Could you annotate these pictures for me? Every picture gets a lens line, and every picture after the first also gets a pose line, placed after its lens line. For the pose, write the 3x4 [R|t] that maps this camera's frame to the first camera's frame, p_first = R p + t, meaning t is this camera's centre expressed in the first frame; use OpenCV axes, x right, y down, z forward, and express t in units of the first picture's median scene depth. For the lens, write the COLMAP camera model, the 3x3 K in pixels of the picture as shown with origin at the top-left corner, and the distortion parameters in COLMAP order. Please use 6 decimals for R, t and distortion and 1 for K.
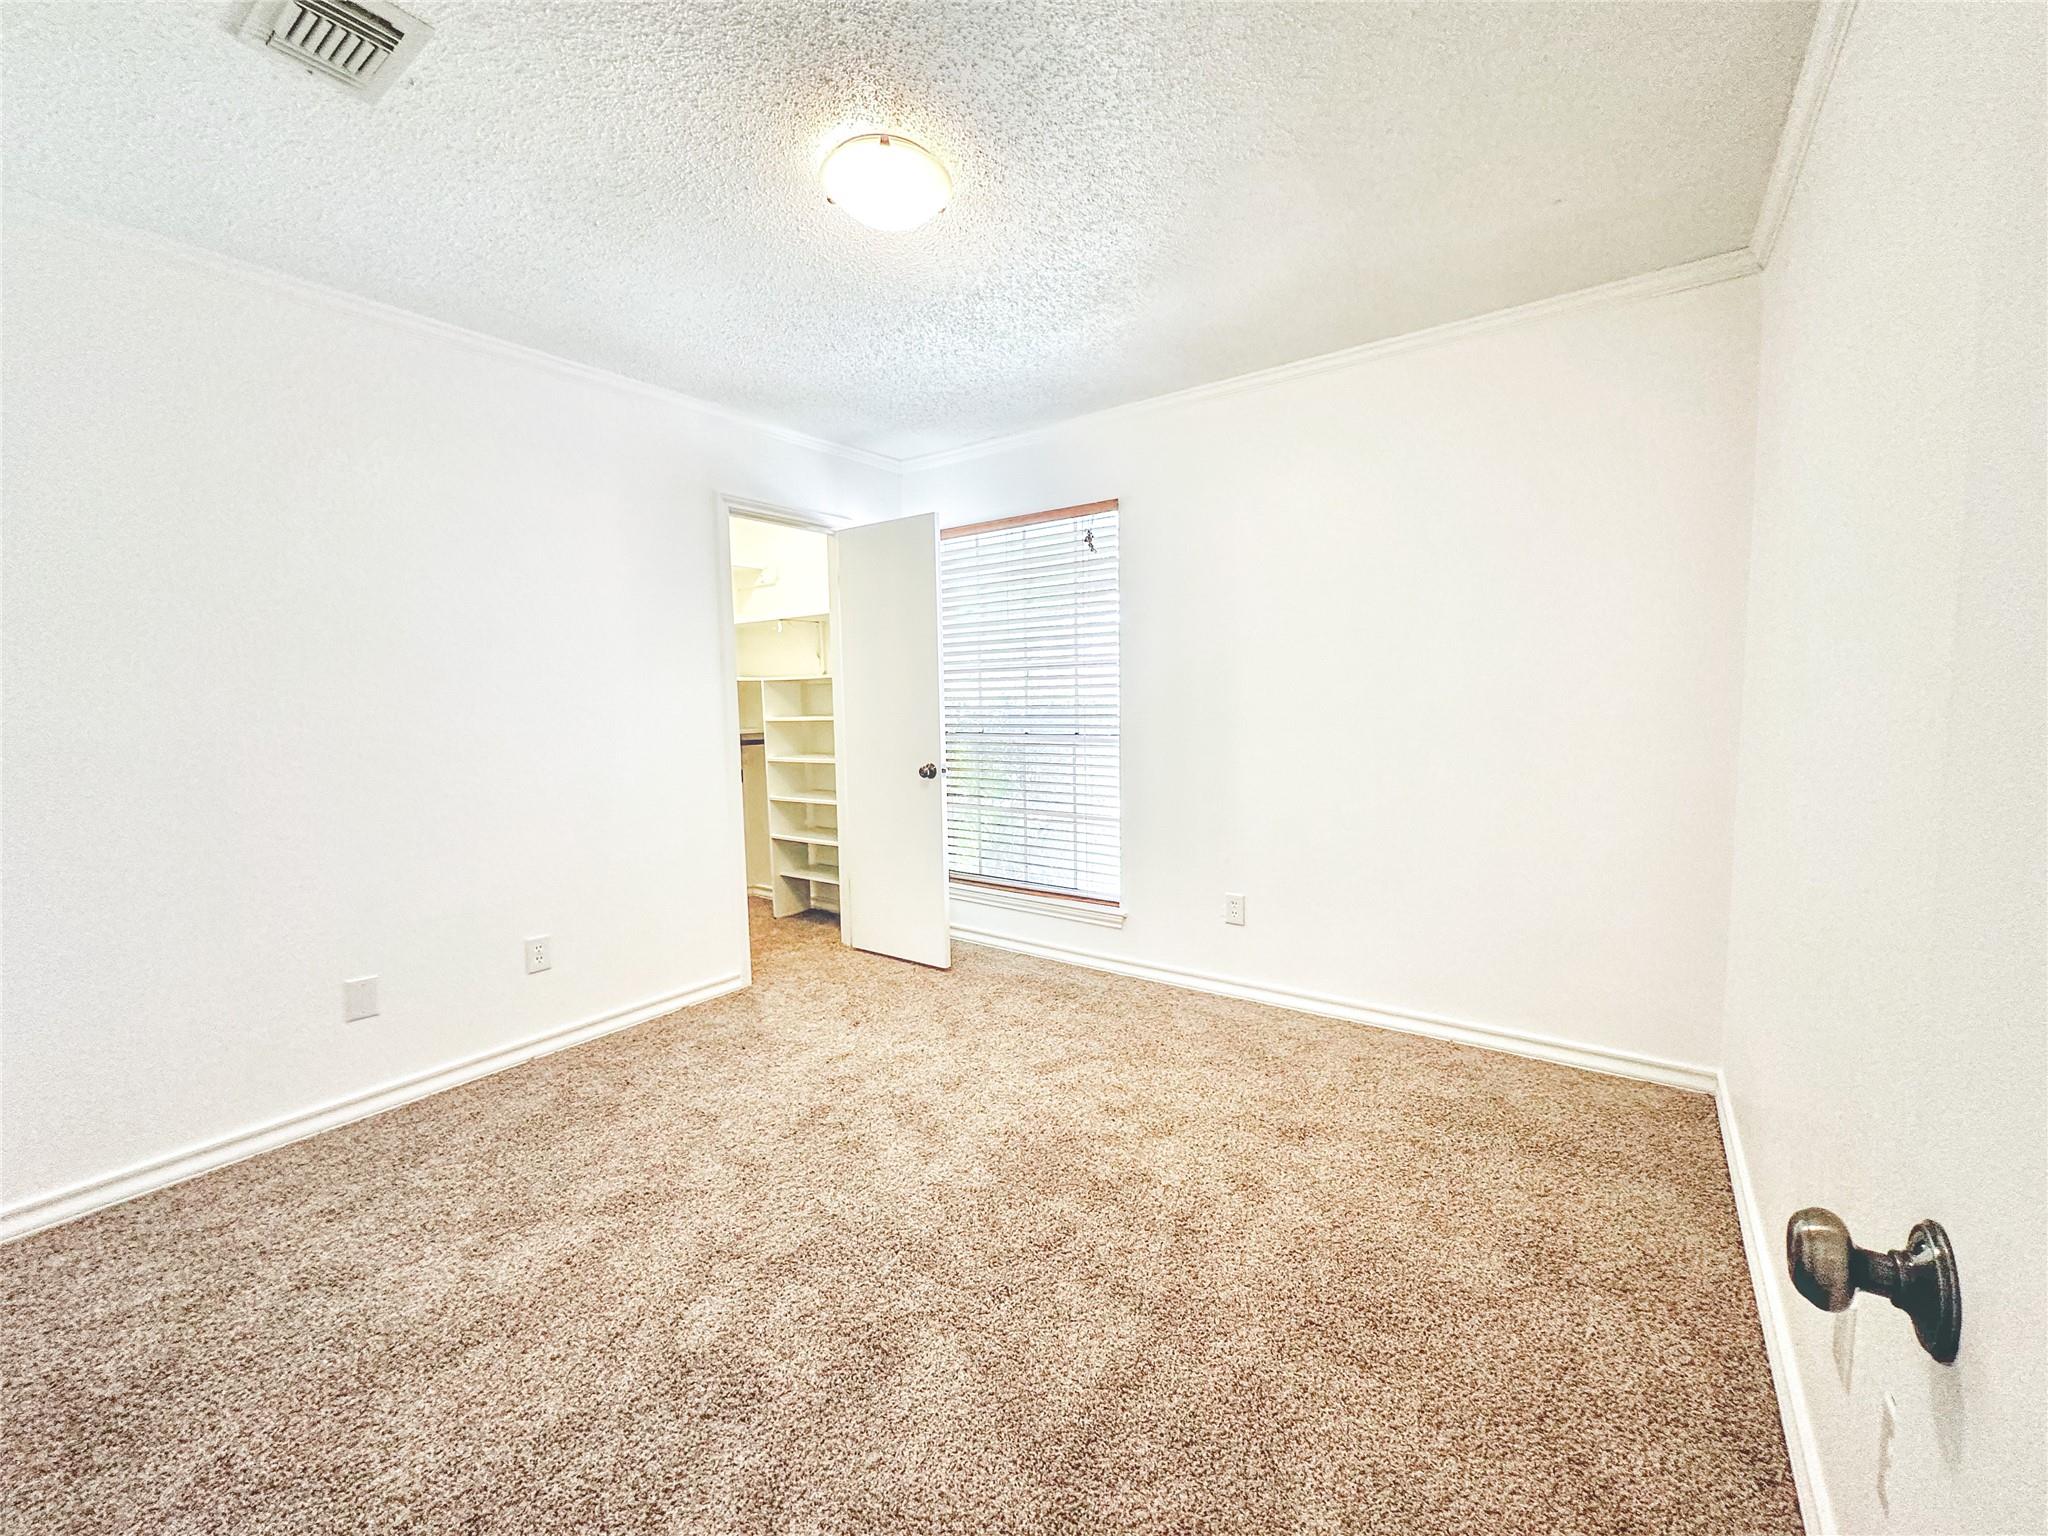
lens RADIAL K [[817.4, 0, 1027.3], [0, 817.4, 769.0], [0, 0, 1]] dist [-0.002329, 0.000652]
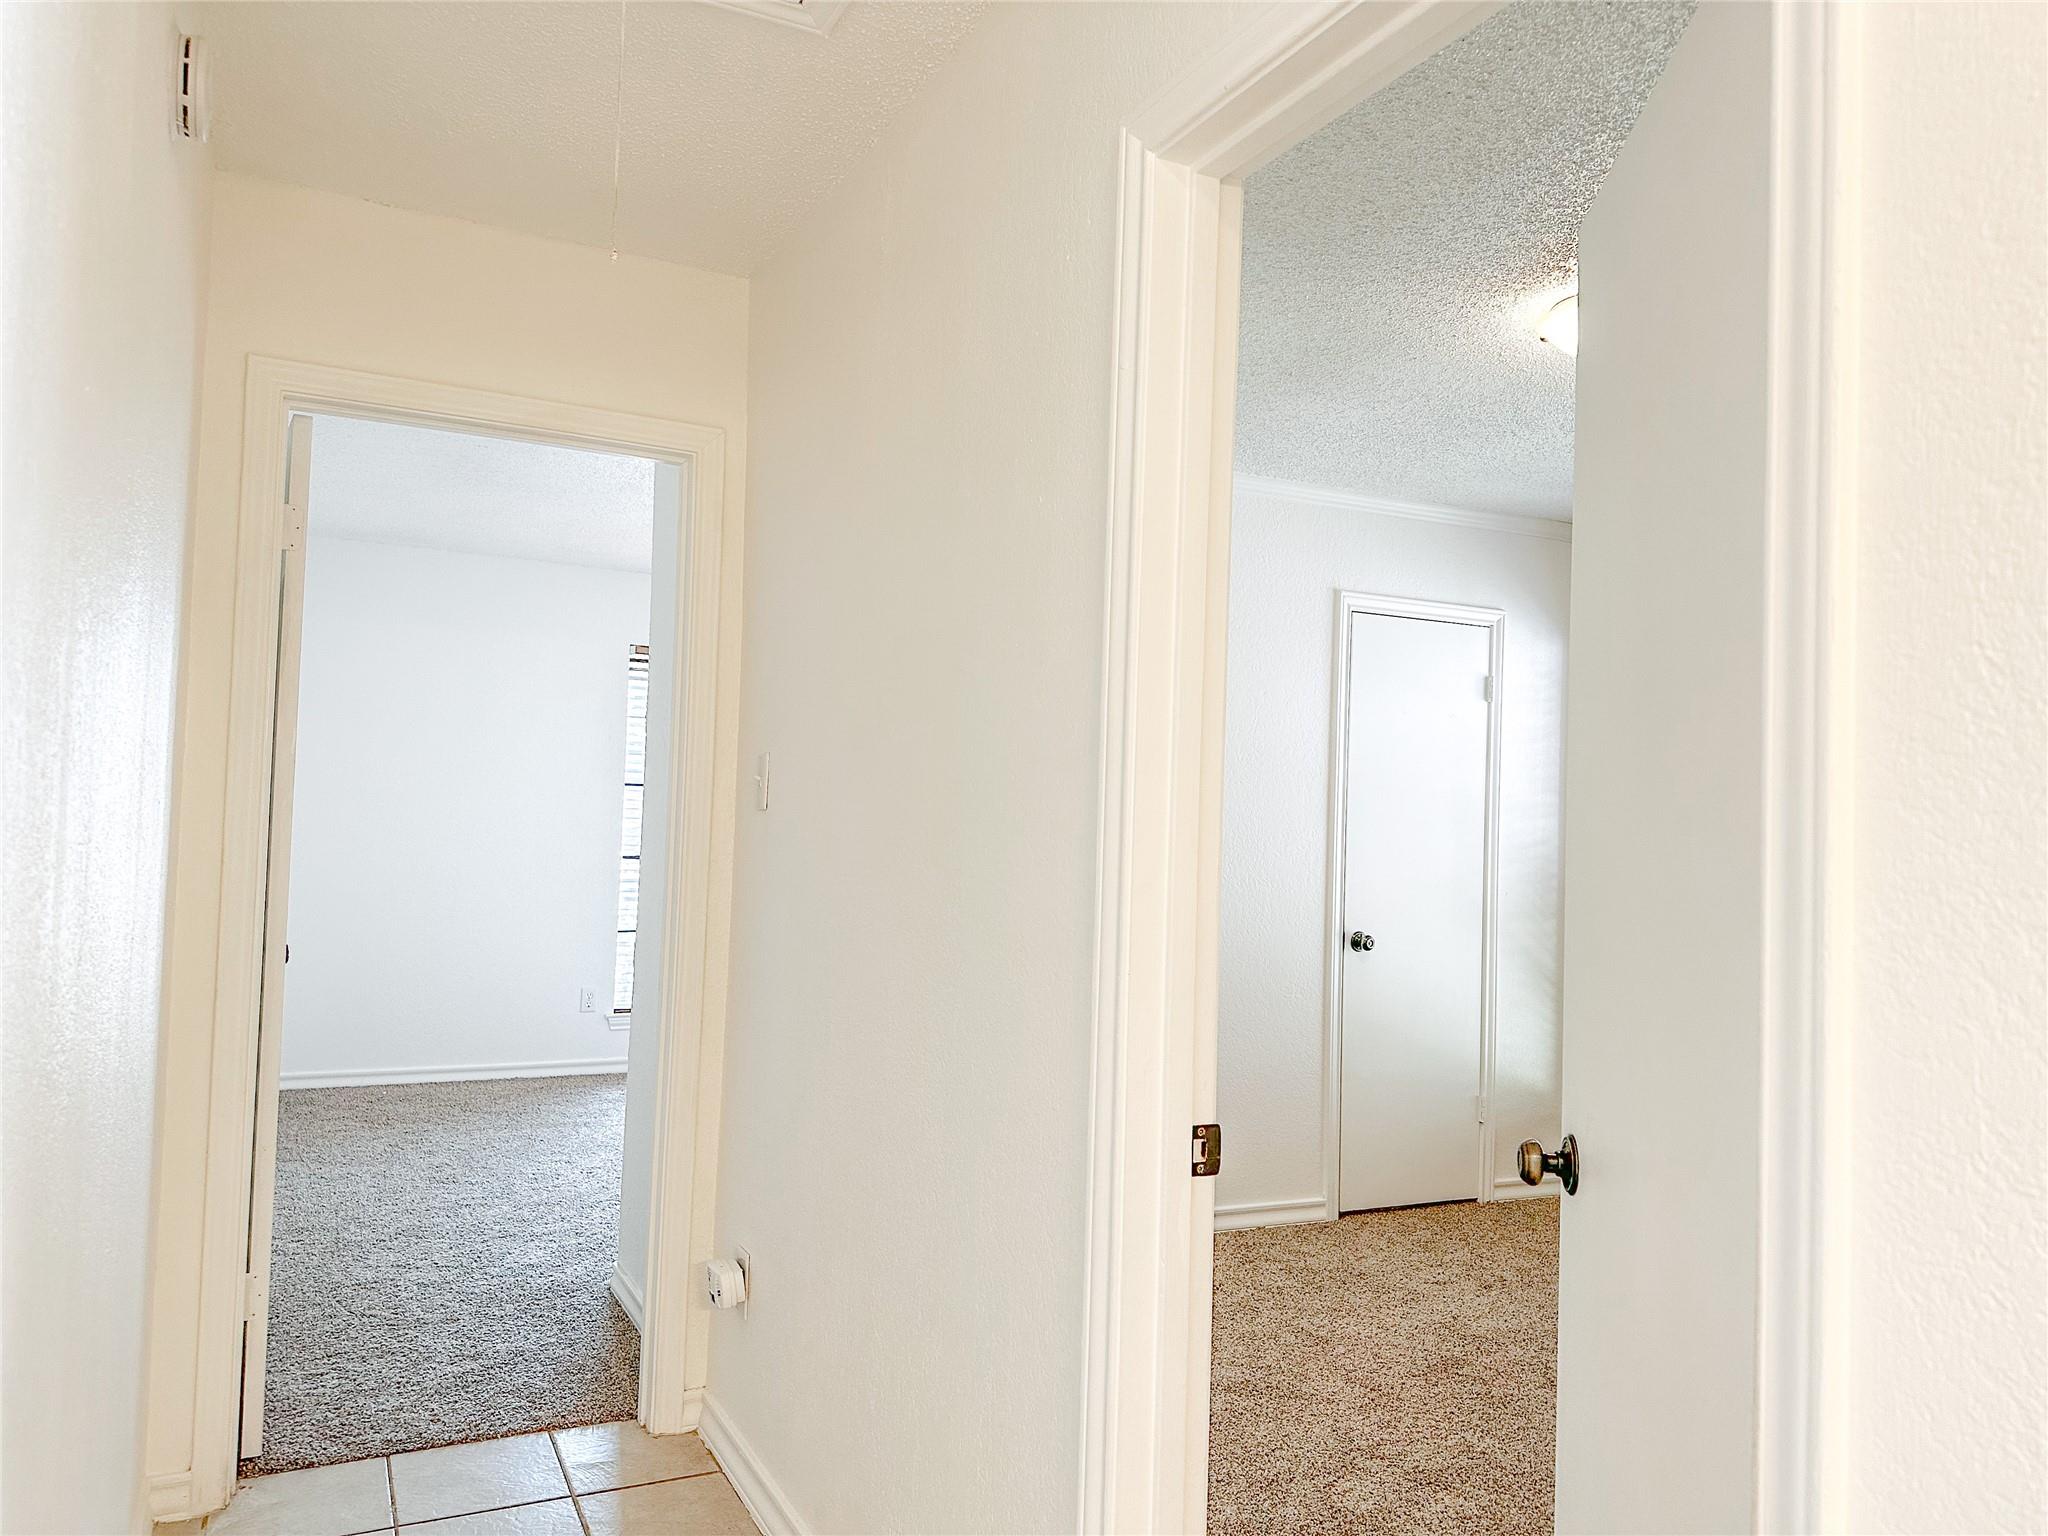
lens RADIAL K [[1454.2, 0, 1025.8], [0, 1454.2, 773.5], [0, 0, 1]] dist [0.053742, -0.048393]
pose [[0.888881, 0.034341, -0.456849, 0.016321], [-0.091436, 0.990423, -0.103454, 0.028365], [0.448921, 0.133730, 0.883508, -0.550894]]
